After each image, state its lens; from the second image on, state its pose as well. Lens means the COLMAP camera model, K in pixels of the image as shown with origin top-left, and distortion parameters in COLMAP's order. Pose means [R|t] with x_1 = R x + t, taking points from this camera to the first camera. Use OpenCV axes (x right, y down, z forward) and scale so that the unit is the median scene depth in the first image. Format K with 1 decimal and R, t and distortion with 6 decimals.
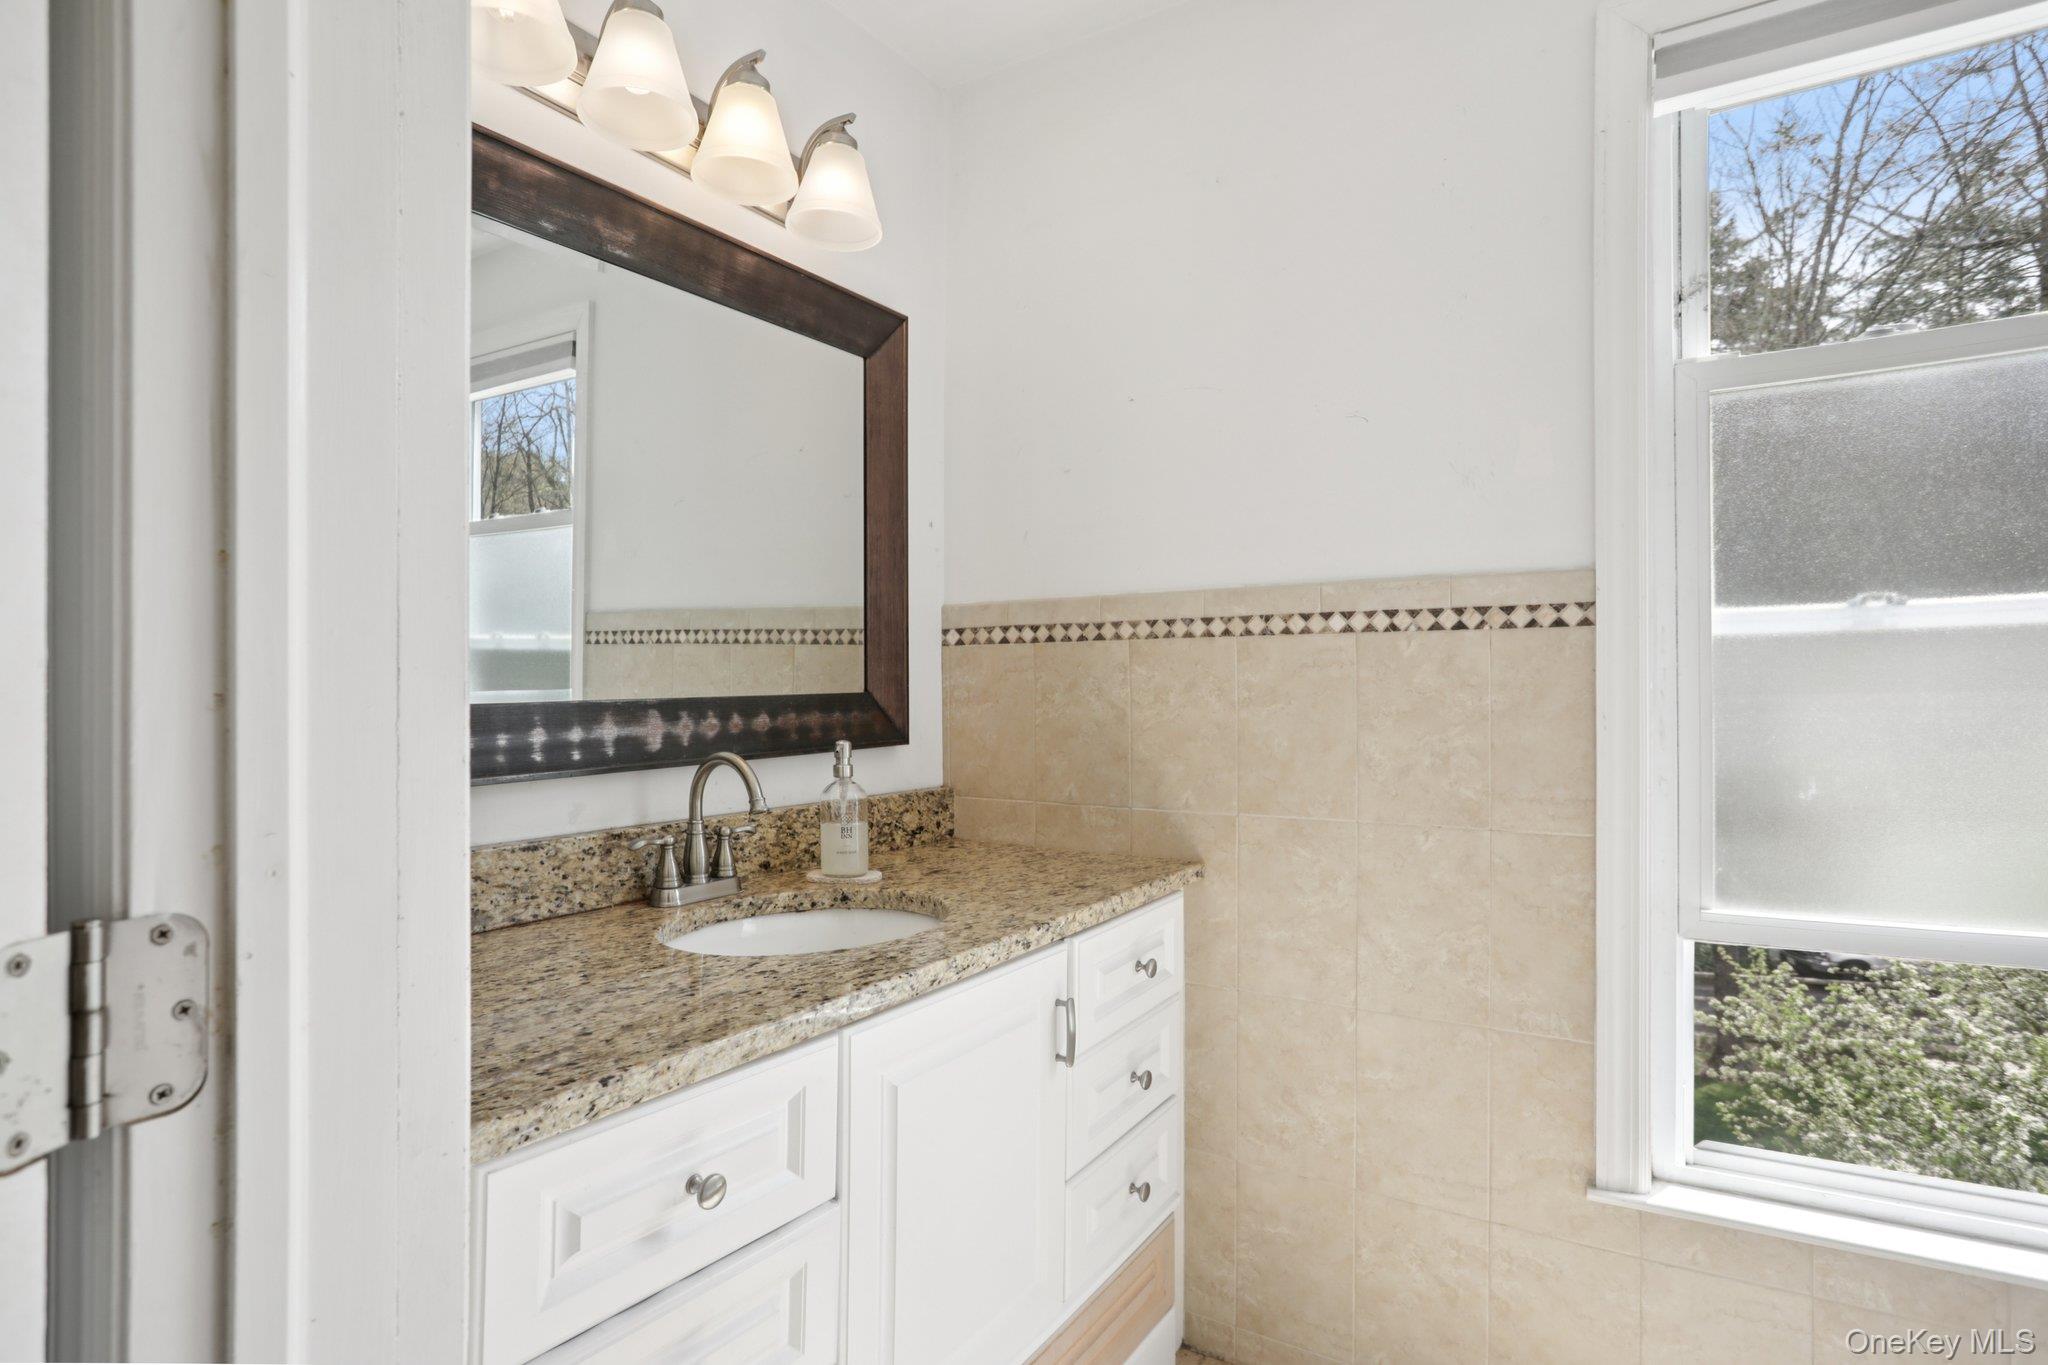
lens RADIAL K [[1011.4, 0, 1020.2], [0, 1011.4, 678.3], [0, 0, 1]] dist [-0.047815, 0.021167]
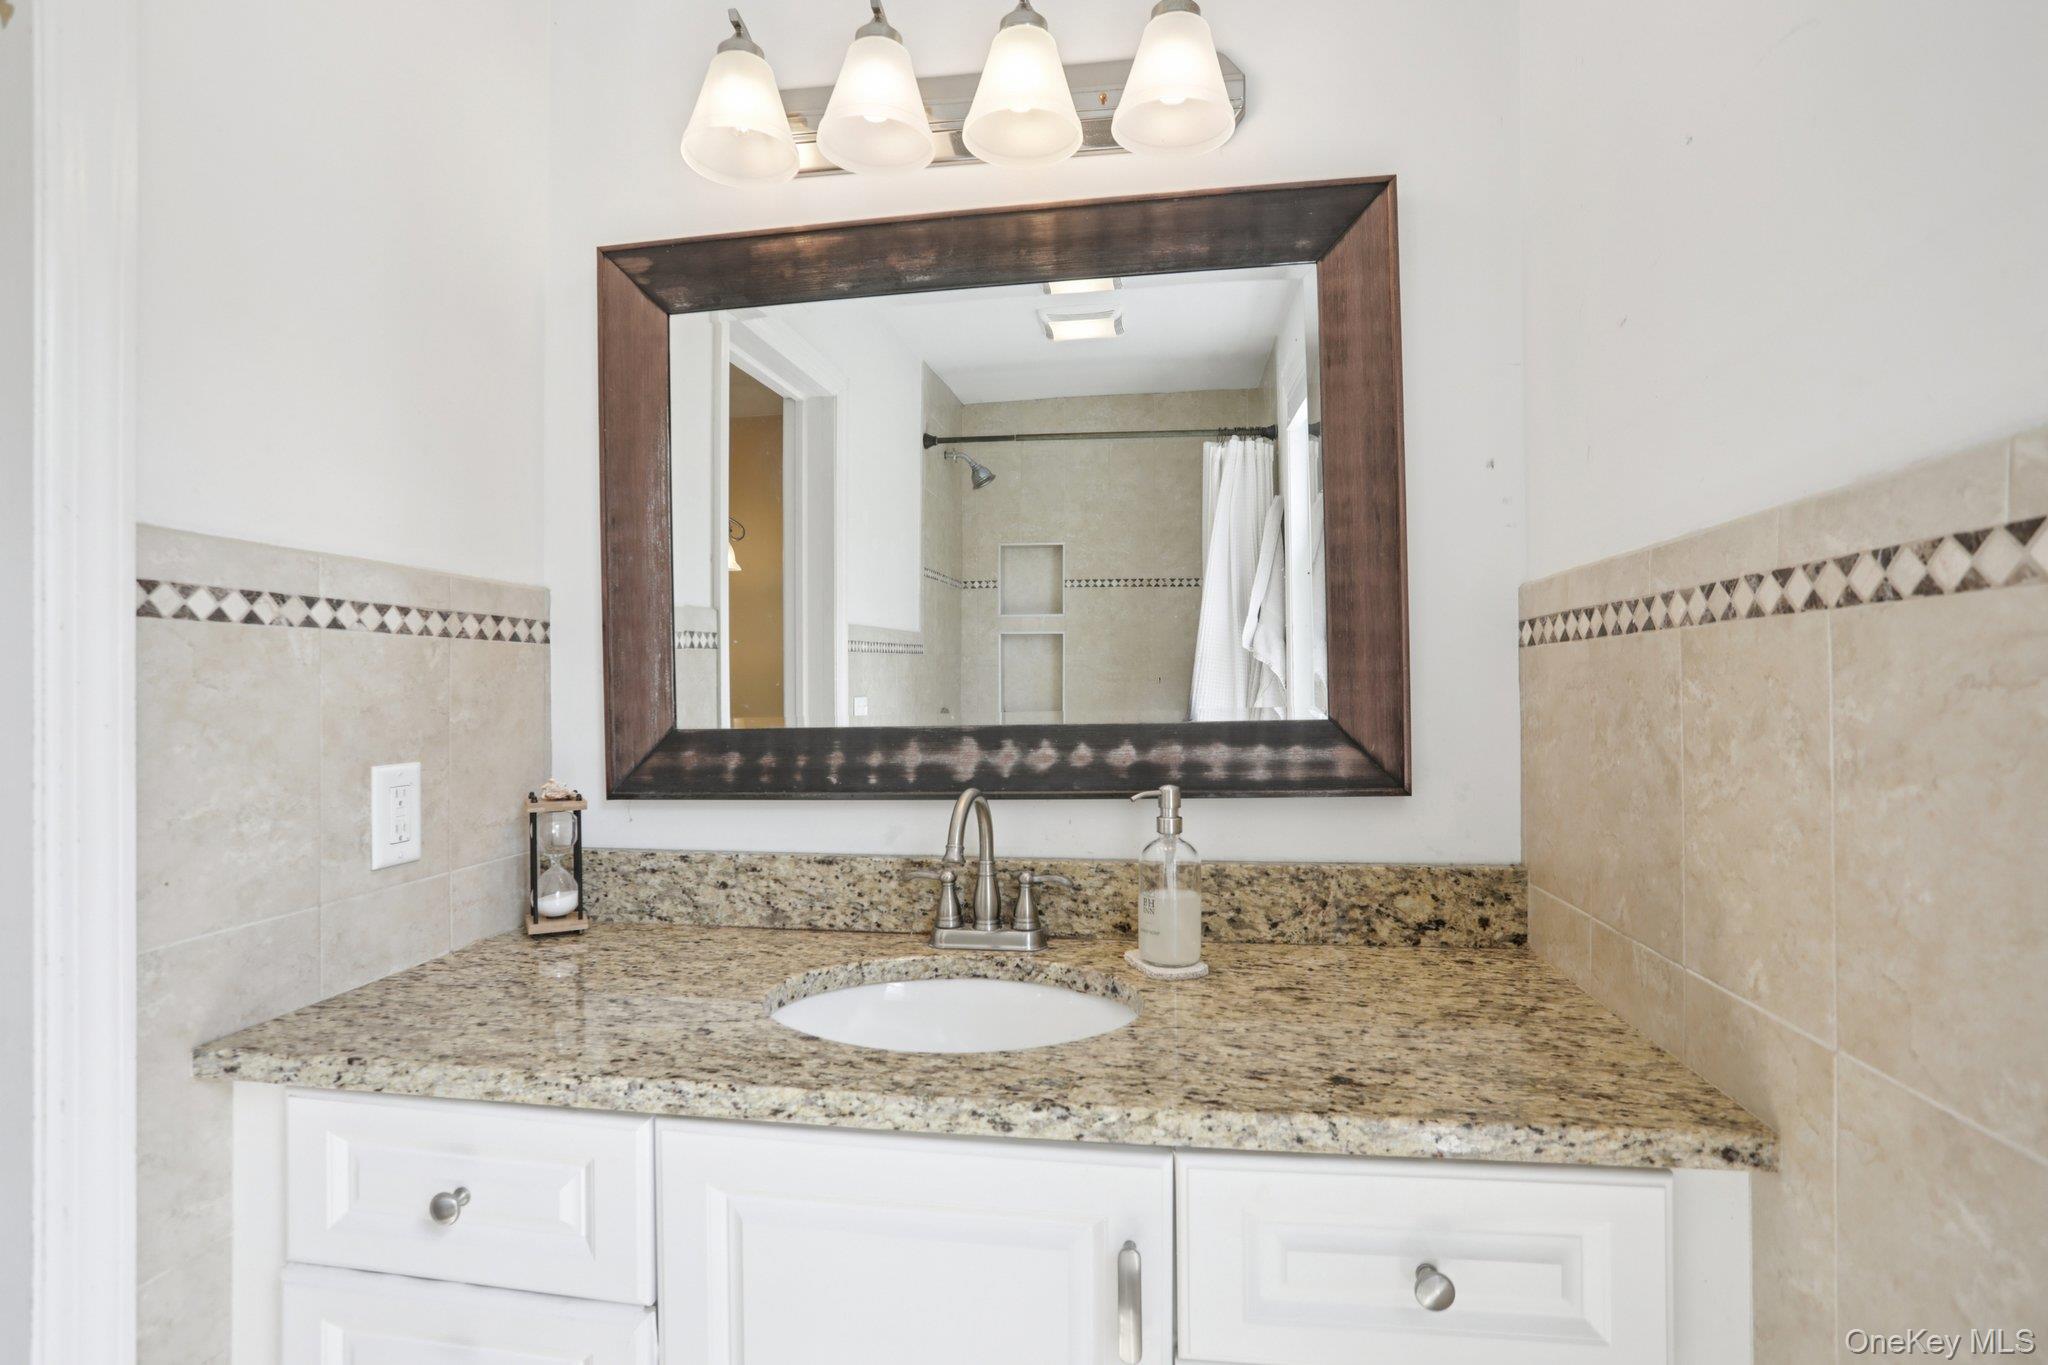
lens RADIAL K [[1011.4, 0, 1038.7], [0, 1011.4, 674.6], [0, 0, 1]] dist [-0.047815, 0.021167]
pose [[0.427552, -0.013788, -0.903885, 0.551475], [0.013255, 0.999872, -0.008982, -0.019523], [0.903893, -0.008140, 0.427680, 0.675984]]
